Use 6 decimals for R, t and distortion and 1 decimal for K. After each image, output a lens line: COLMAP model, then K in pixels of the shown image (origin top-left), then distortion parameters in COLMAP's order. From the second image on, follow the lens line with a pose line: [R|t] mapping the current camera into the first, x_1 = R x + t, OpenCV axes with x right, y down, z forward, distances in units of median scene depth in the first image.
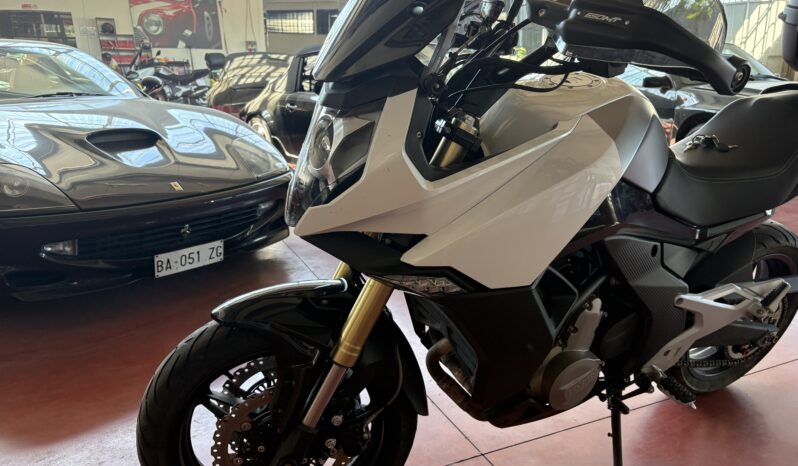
lens RADIAL K [[610.4, 0, 393.4], [0, 610.4, 233.3], [0, 0, 1]] dist [0.074621, -0.103951]
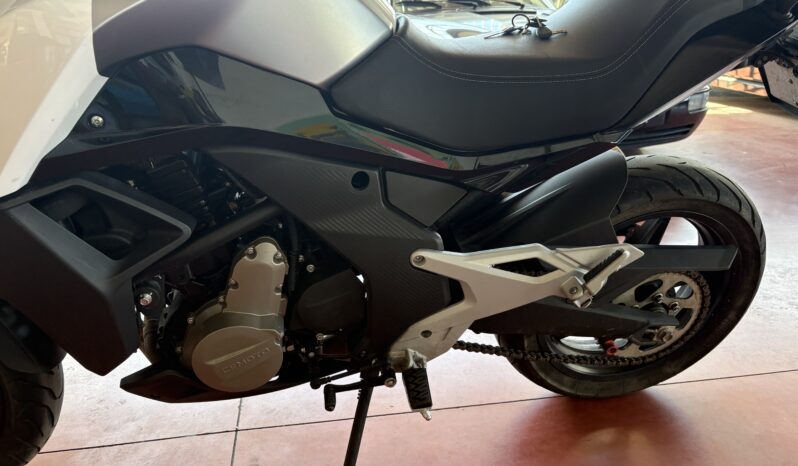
lens RADIAL K [[610.4, 0, 393.4], [0, 610.4, 233.3], [0, 0, 1]] dist [0.074621, -0.103951]
pose [[0.966597, 0.092482, -0.239033, 0.566804], [-0.071217, 0.992817, 0.096135, 0.018310], [0.246206, -0.075901, 0.966241, 0.339121]]
